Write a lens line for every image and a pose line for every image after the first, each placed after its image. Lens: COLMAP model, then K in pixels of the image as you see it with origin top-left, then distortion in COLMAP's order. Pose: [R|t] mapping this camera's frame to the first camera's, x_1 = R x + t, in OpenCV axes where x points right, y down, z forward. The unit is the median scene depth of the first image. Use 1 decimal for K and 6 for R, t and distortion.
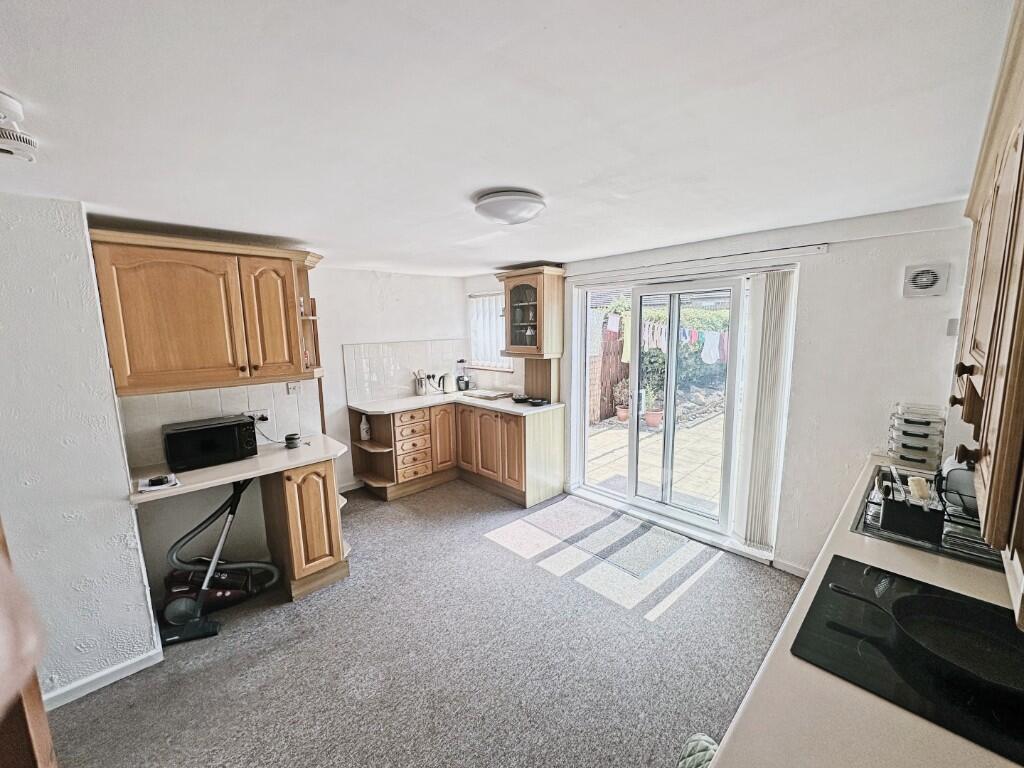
lens RADIAL K [[407.4, 0, 512.0], [0, 407.4, 384.0], [0, 0, 1]] dist [0.000798, -0.000083]
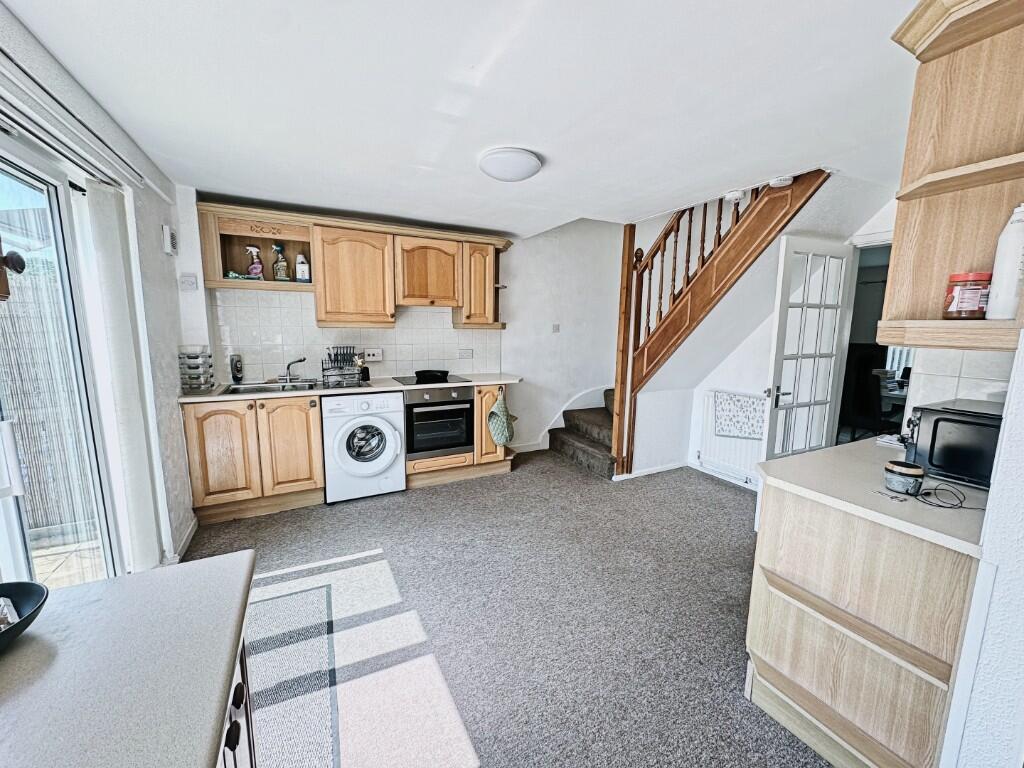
lens RADIAL K [[407.4, 0, 512.0], [0, 407.4, 384.0], [0, 0, 1]] dist [0.000798, -0.000083]
pose [[-0.963006, -0.041962, 0.266193, -0.216968], [0.036196, 0.958709, 0.282077, -0.106518], [-0.267038, 0.281277, -0.921723, 1.470107]]
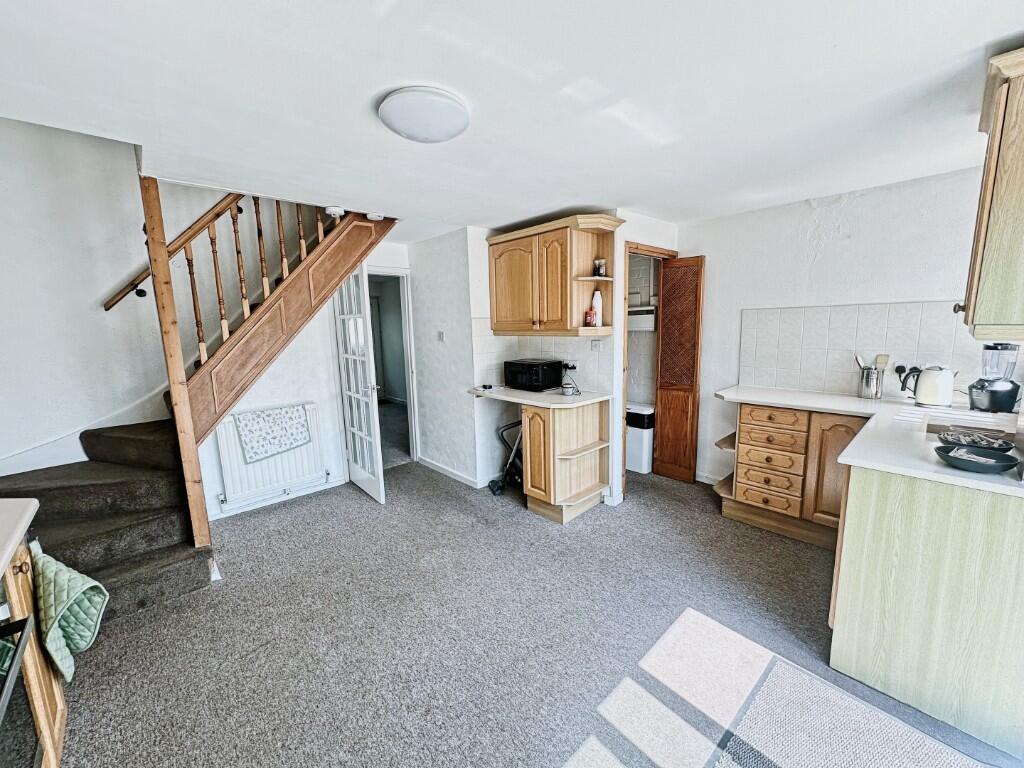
lens RADIAL K [[407.4, 0, 512.0], [0, 407.4, 384.0], [0, 0, 1]] dist [0.000798, -0.000083]
pose [[-0.008497, 0.163921, -0.986437, 0.580220], [-0.120497, 0.979116, 0.163743, -0.043131], [0.992677, 0.120254, 0.011432, 0.808304]]
